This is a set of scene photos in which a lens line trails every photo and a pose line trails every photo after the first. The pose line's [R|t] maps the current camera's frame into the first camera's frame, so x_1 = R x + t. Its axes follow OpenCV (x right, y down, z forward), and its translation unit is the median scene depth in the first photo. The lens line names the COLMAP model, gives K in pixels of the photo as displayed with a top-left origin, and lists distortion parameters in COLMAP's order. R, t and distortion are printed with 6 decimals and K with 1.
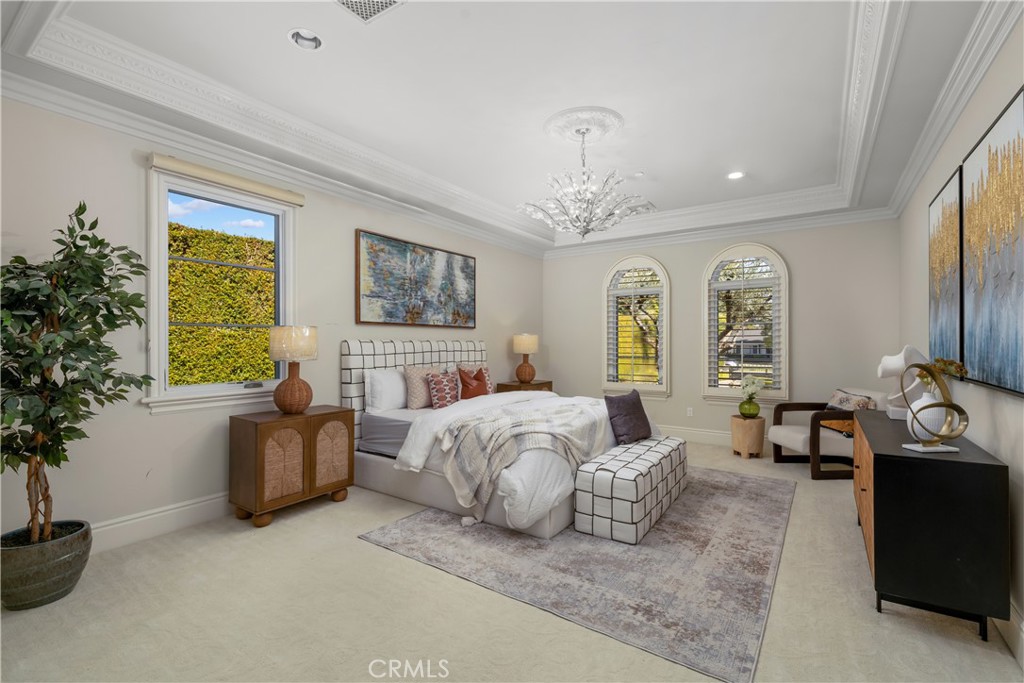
lens RADIAL K [[446.3, 0, 515.6], [0, 446.3, 343.9], [0, 0, 1]] dist [0.000284, -0.000070]
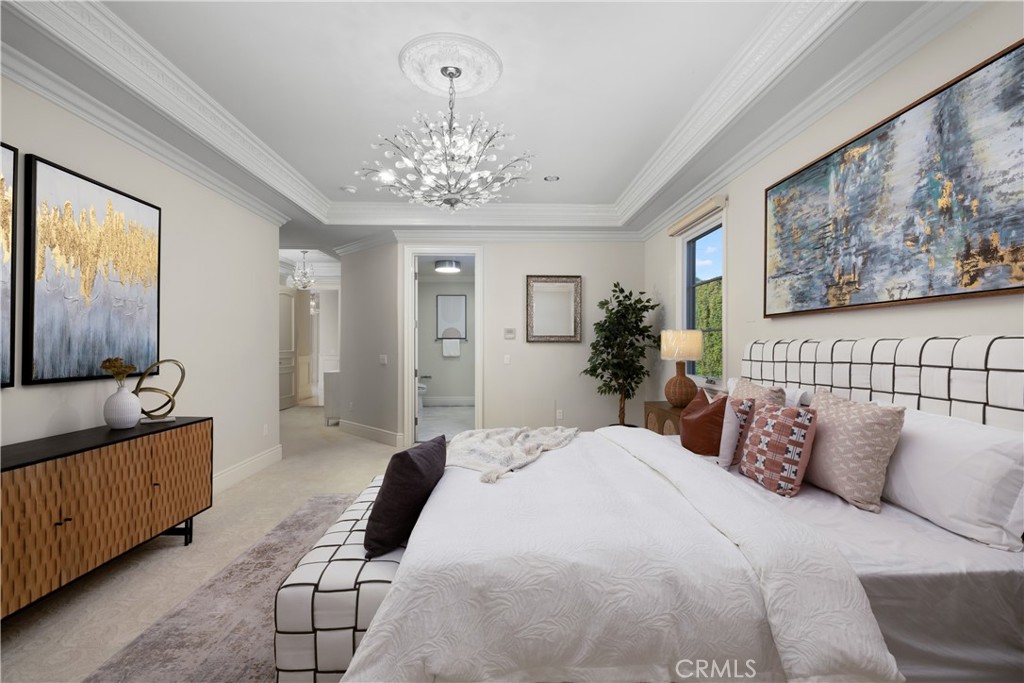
lens RADIAL K [[446.3, 0, 515.6], [0, 446.3, 343.9], [0, 0, 1]] dist [0.000284, -0.000070]
pose [[-0.801255, -0.001989, -0.598320, 0.372160], [-0.000643, 0.999997, -0.002463, -0.000731], [0.598323, -0.001589, -0.801254, 1.192495]]
